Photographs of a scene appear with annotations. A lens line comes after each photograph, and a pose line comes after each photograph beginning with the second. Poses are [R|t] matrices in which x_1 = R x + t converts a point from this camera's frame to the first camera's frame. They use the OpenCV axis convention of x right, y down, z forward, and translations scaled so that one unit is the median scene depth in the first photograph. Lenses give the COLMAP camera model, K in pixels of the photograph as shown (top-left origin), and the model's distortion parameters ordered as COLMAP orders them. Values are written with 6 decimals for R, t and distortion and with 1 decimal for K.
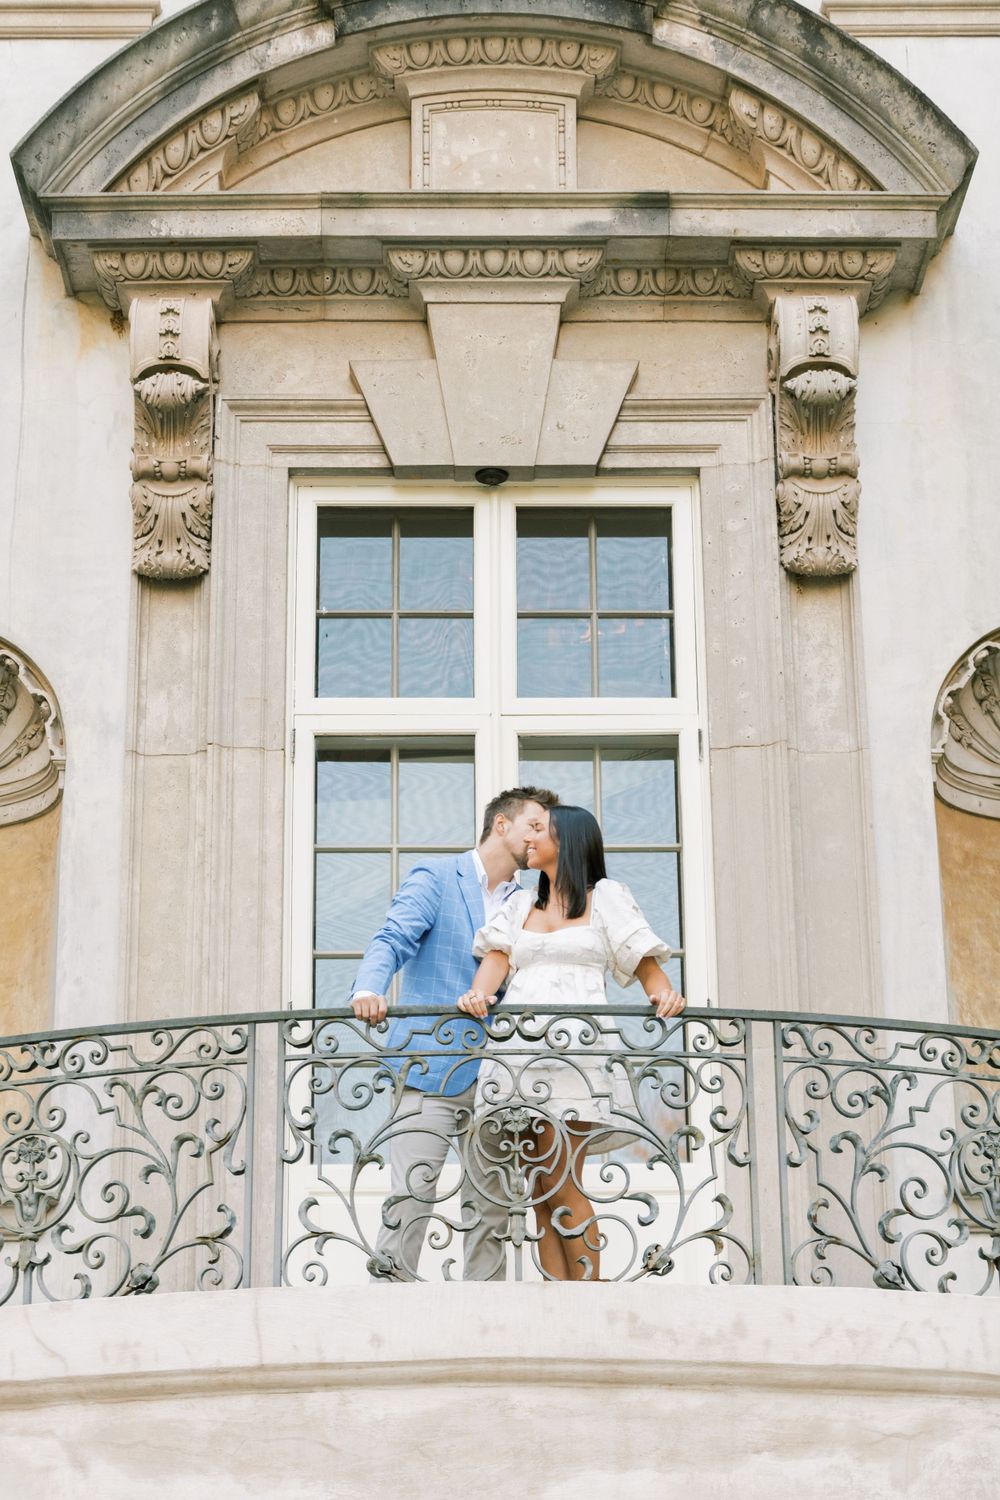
lens RADIAL K [[3190.8, 0, 464.5], [0, 3190.8, 749.7], [0, 0, 1]] dist [0.014367, -0.062669]
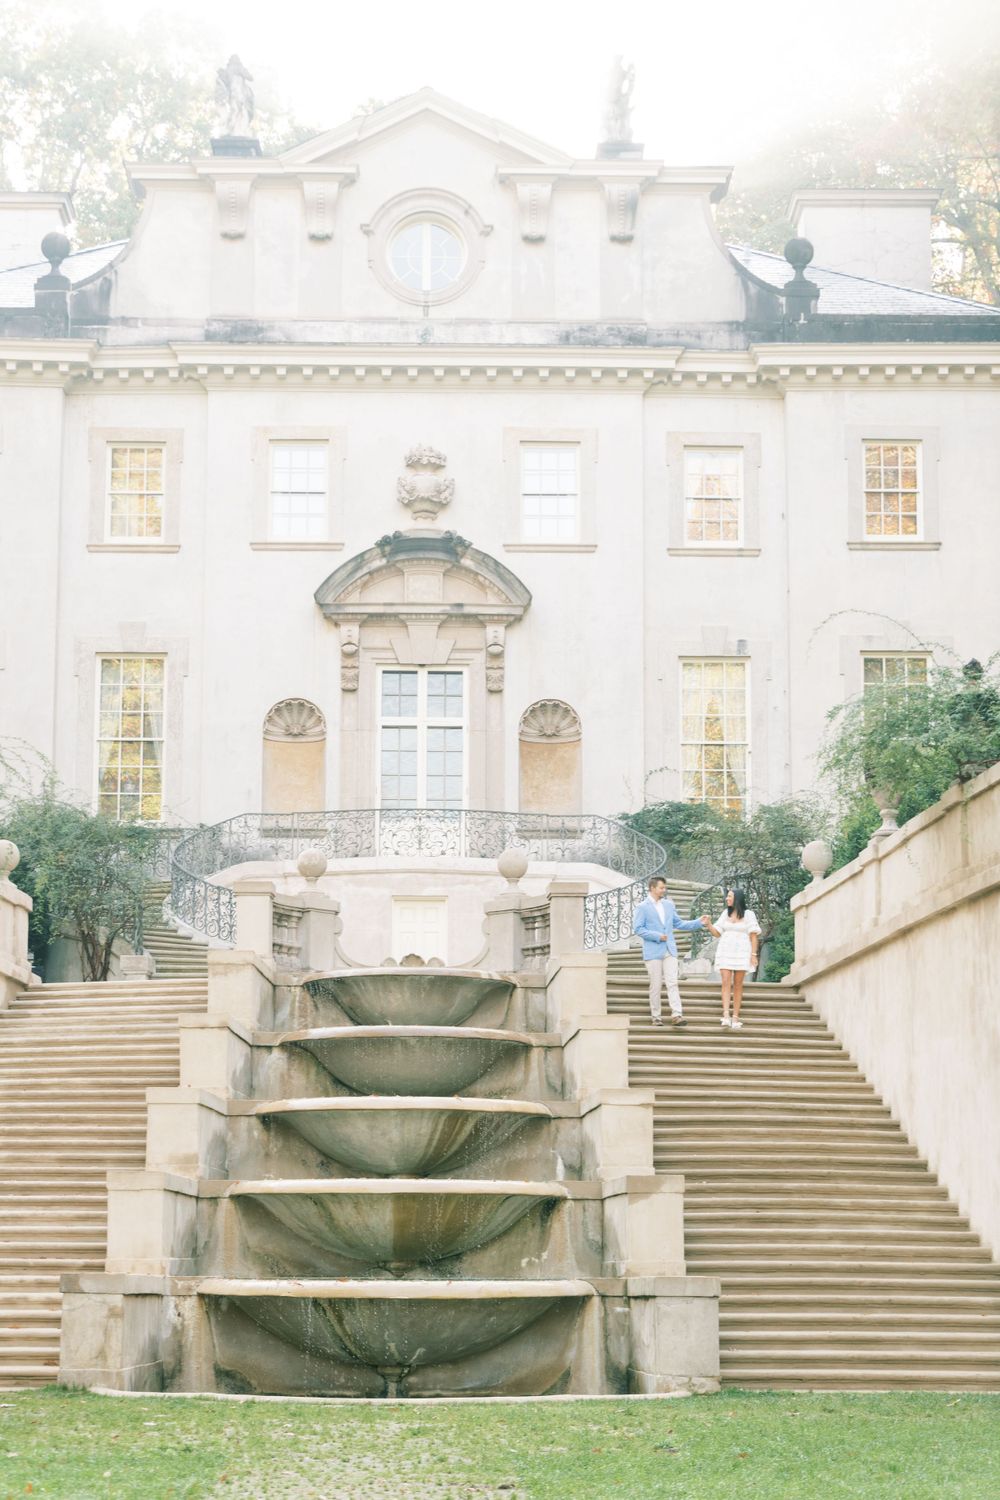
lens RADIAL K [[2991.1, 0, 346.2], [0, 2991.1, 755.1], [0, 0, 1]] dist [0.029643, -0.016772]
pose [[0.999272, 0.010877, -0.036565, 0.057433], [-0.004106, 0.983585, 0.180397, -0.721430], [0.037927, -0.180115, 0.982914, -3.138541]]
